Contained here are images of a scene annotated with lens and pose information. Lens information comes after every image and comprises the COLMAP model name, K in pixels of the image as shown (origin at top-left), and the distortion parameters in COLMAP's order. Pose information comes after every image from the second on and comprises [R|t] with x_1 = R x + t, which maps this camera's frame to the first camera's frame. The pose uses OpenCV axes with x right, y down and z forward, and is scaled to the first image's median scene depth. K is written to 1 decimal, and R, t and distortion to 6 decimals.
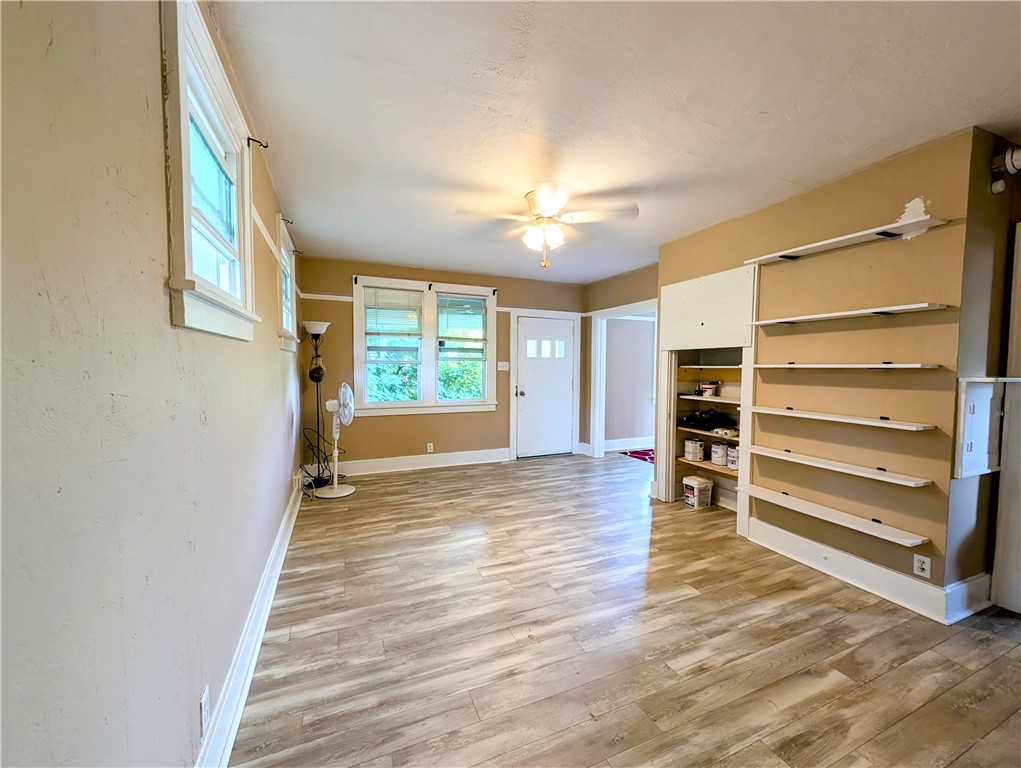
lens RADIAL K [[381.0, 0, 507.7], [0, 381.0, 385.3], [0, 0, 1]] dist [-0.020178, -0.000947]
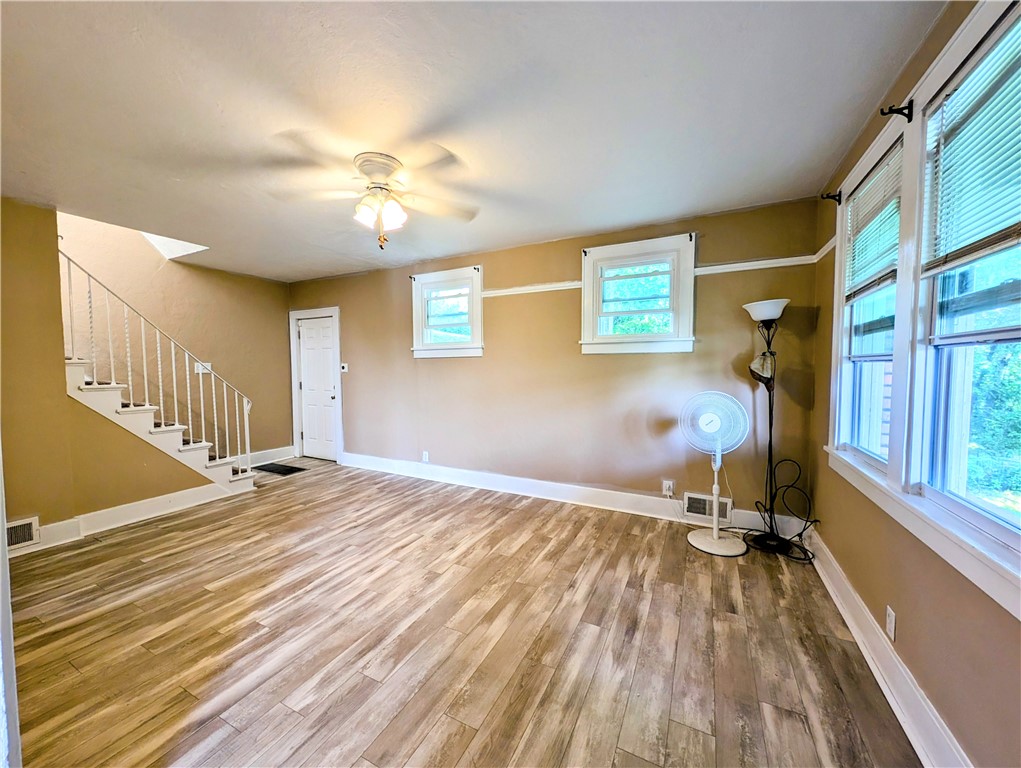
lens RADIAL K [[381.0, 0, 511.8], [0, 381.0, 384.3], [0, 0, 1]] dist [-0.020178, -0.000947]
pose [[-0.756397, 0.026119, -0.653591, 0.431879], [-0.038561, 0.995684, 0.084417, -0.090190], [0.652975, 0.089056, -0.752126, 1.843882]]
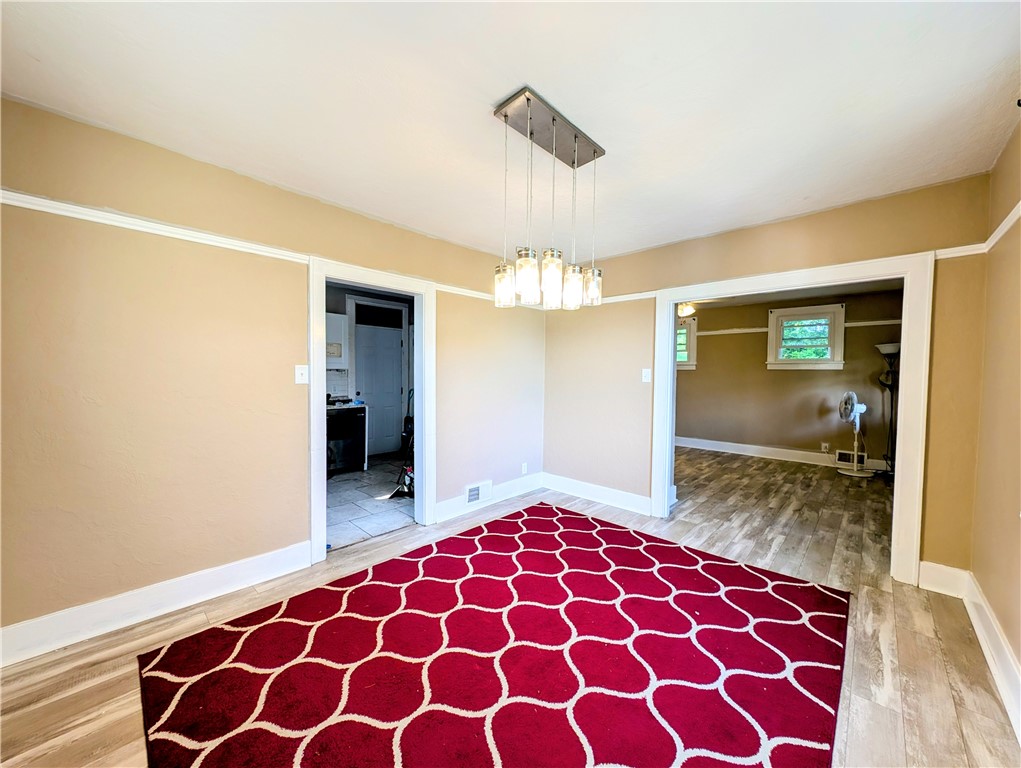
lens RADIAL K [[381.0, 0, 509.8], [0, 381.0, 386.8], [0, 0, 1]] dist [-0.020178, -0.000947]
pose [[-0.914677, -0.013740, -0.403952, 1.691373], [-0.047232, 0.996208, 0.073063, -0.083979], [0.401417, 0.085909, -0.911858, 2.444416]]
